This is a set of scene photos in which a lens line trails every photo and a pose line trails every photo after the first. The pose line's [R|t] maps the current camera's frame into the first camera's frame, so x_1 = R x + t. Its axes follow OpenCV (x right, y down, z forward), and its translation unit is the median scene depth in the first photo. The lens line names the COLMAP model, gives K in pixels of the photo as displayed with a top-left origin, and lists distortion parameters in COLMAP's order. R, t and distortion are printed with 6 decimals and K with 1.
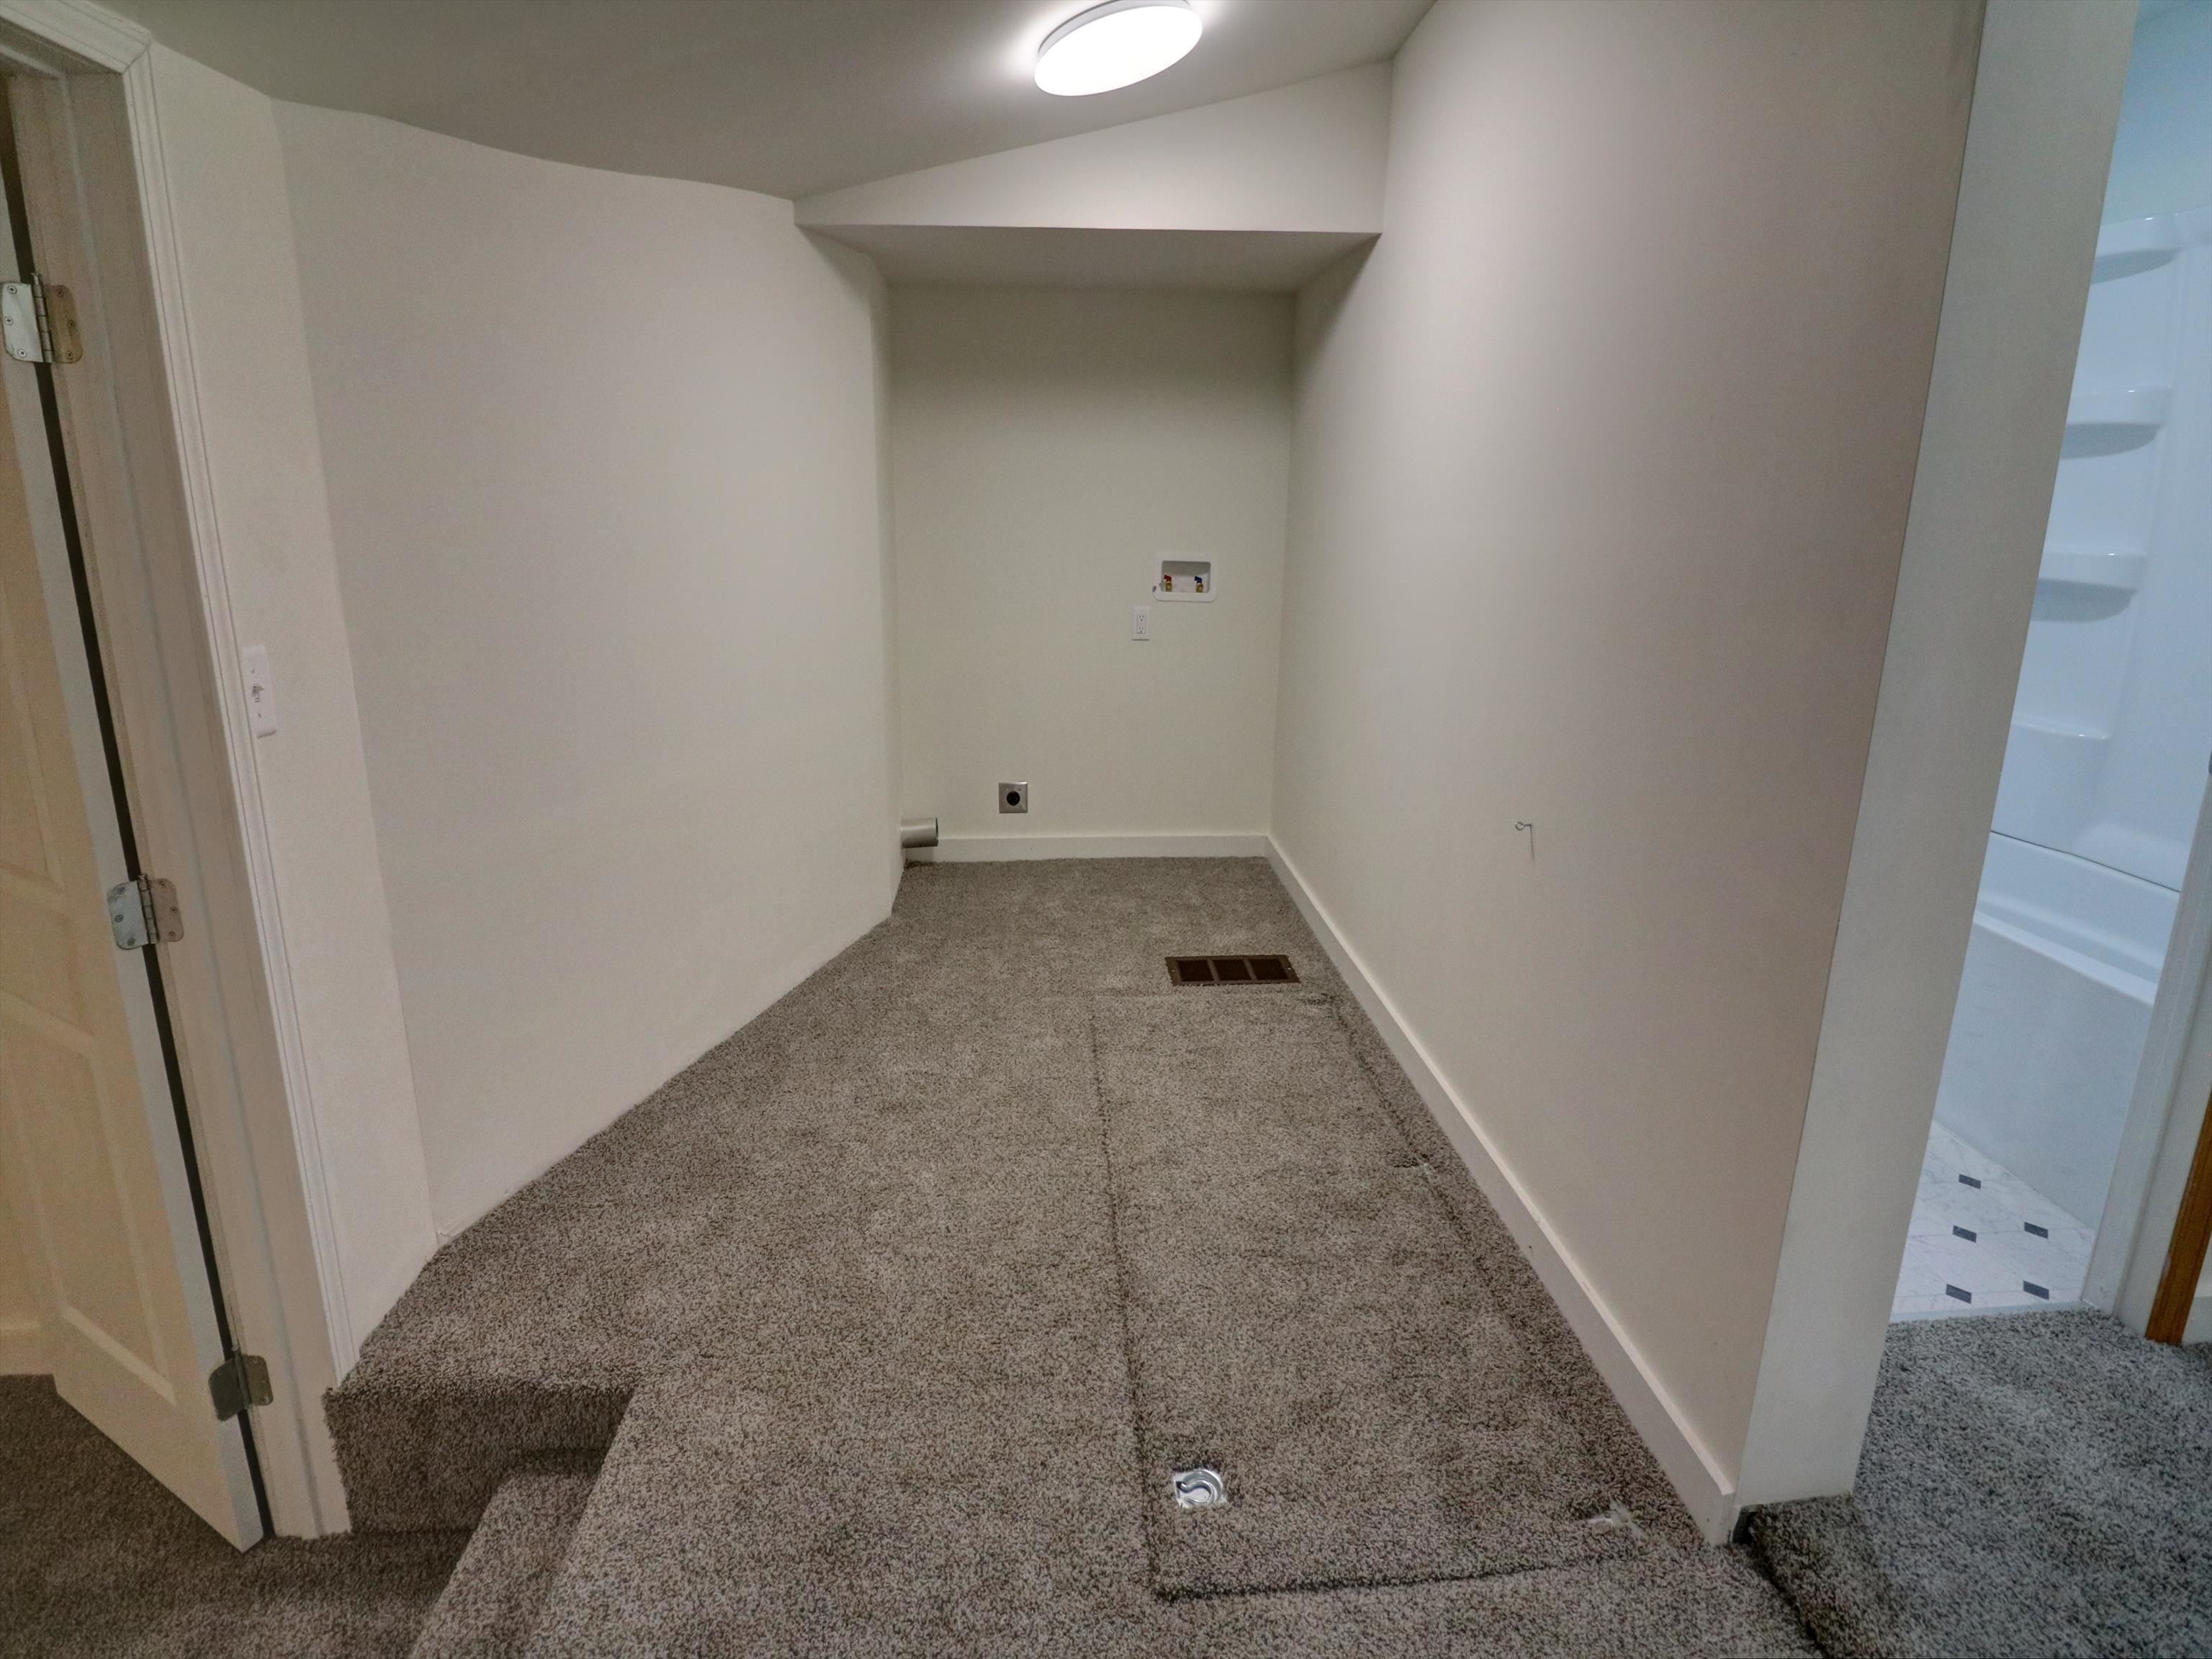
lens RADIAL K [[1056.4, 0, 1116.2], [0, 1056.4, 741.0], [0, 0, 1]] dist [-0.003623, -0.010489]
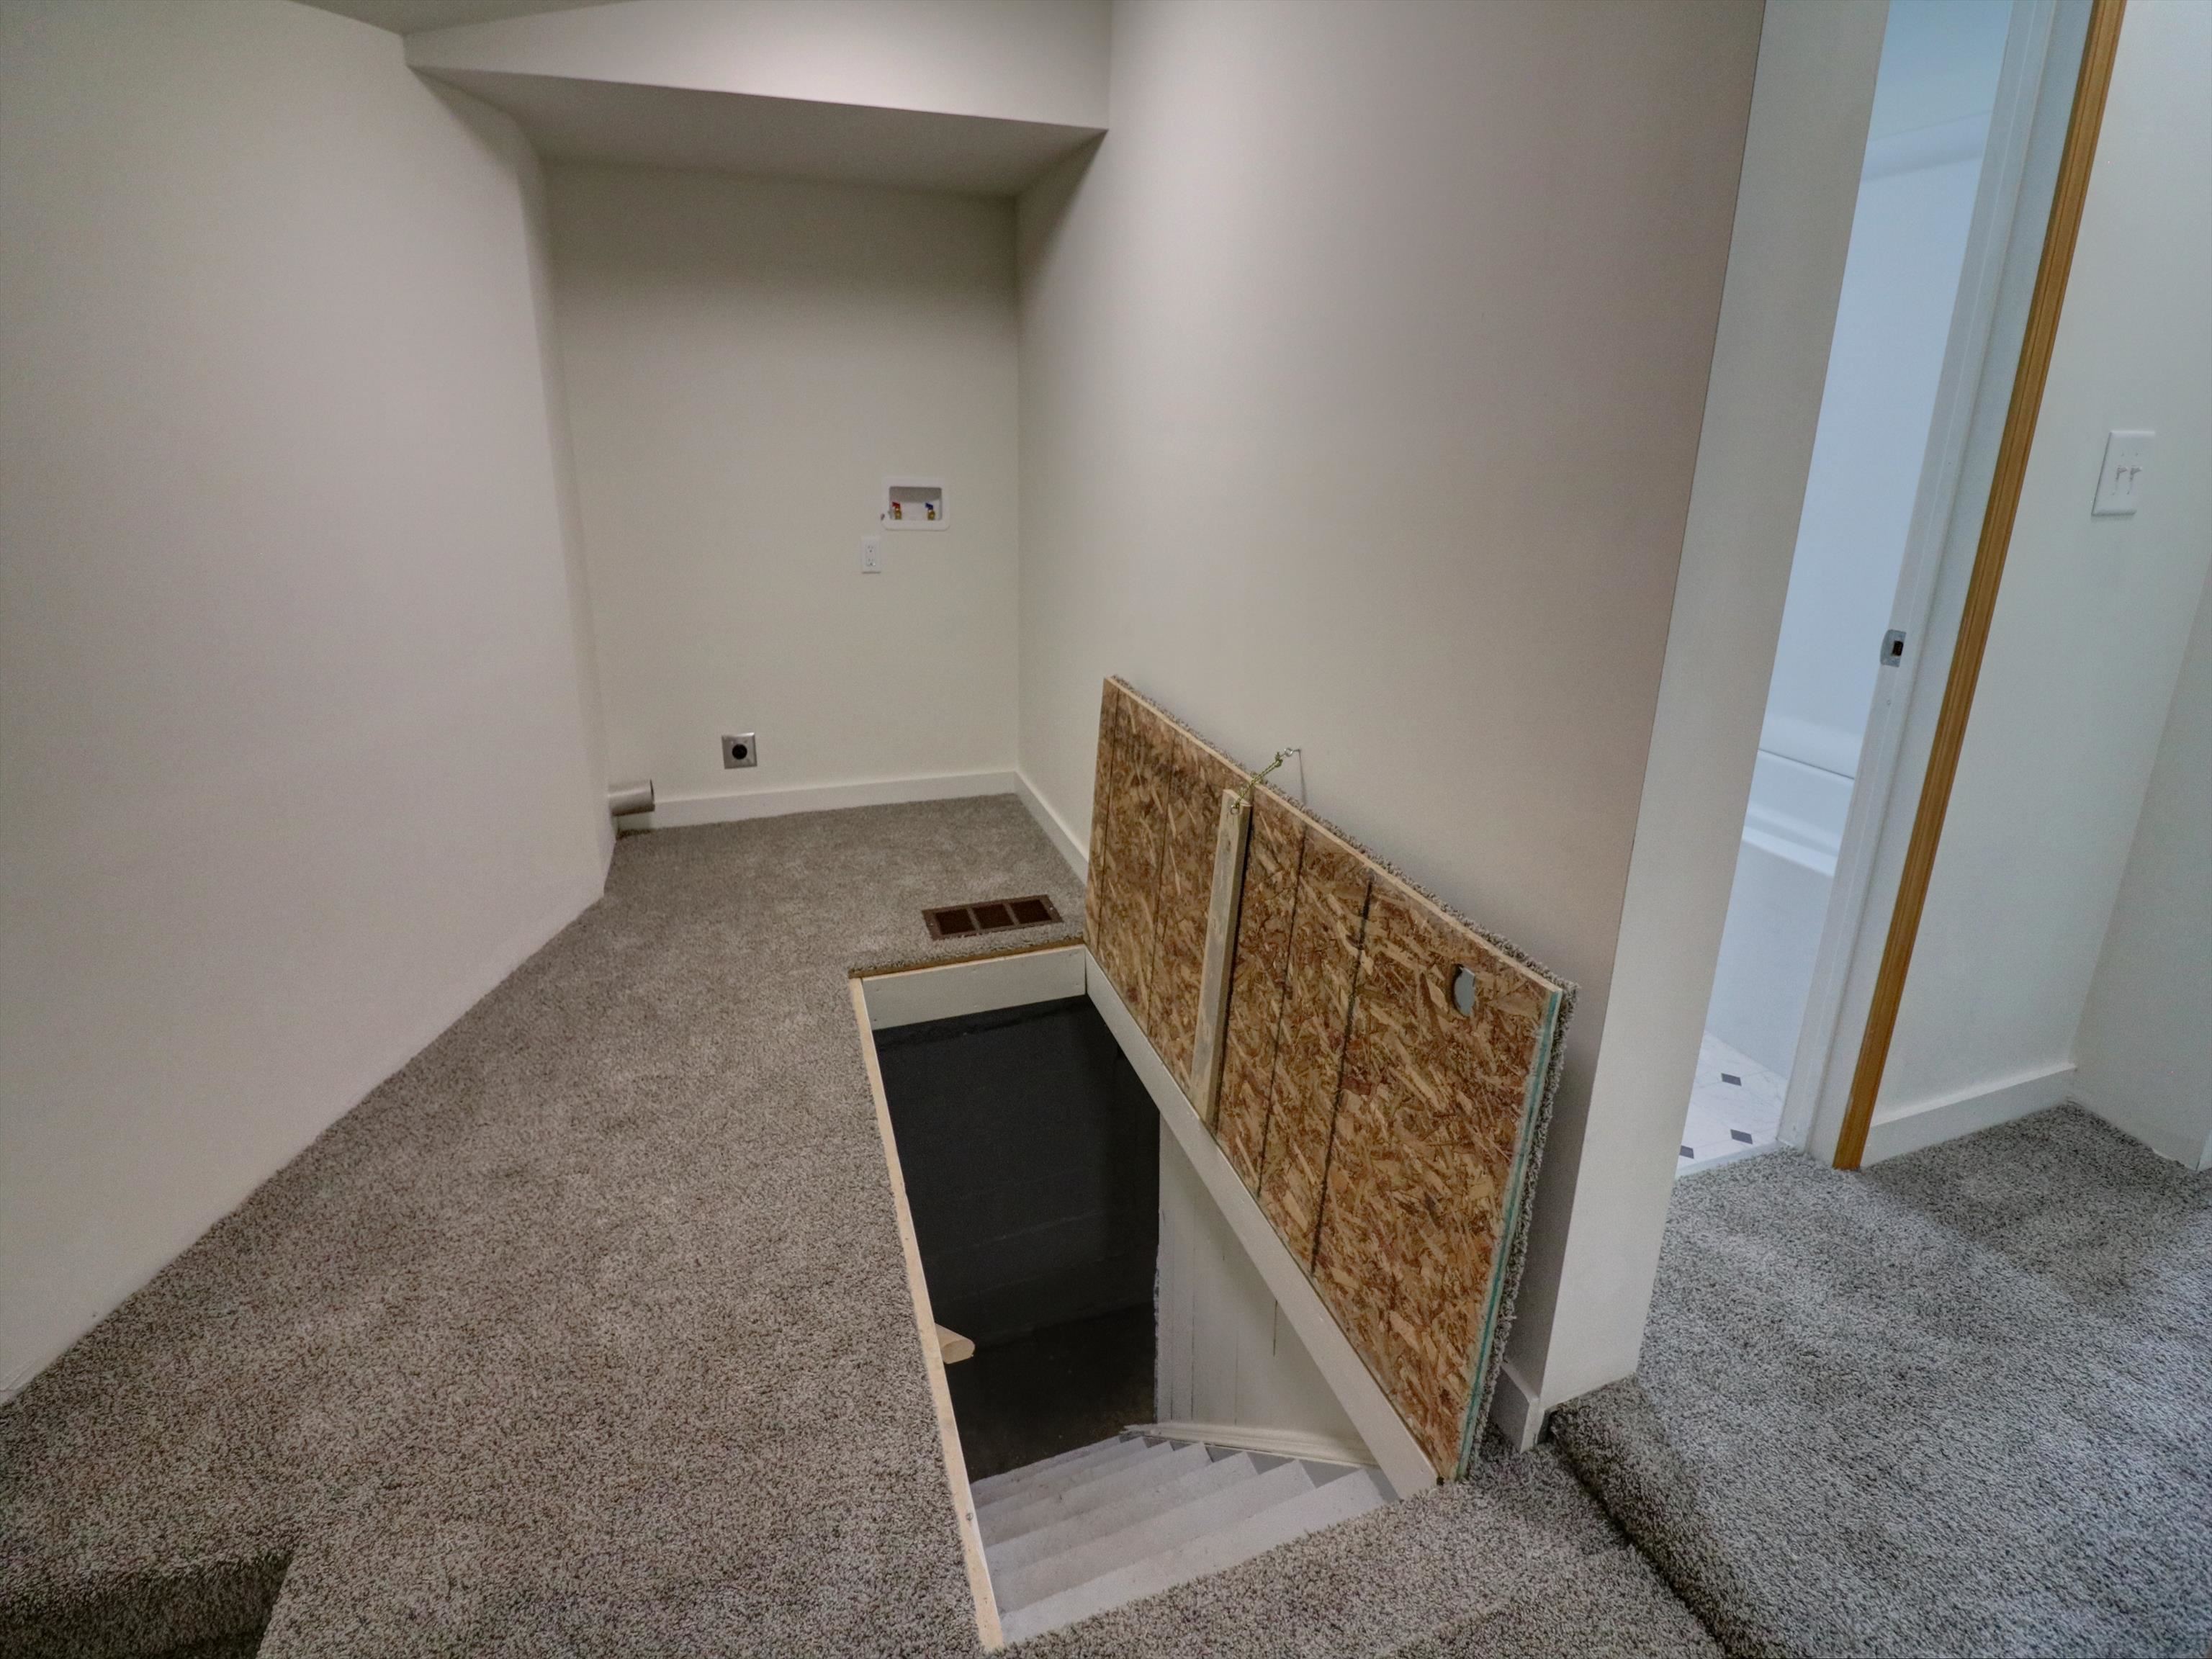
lens RADIAL K [[1056.4, 0, 1116.2], [0, 1056.4, 741.0], [0, 0, 1]] dist [-0.003623, -0.010489]
pose [[0.967885, -0.067136, 0.242265, -0.008067], [0.051478, 0.996190, 0.070399, -0.007780], [-0.246068, -0.055666, 0.967653, 0.111110]]
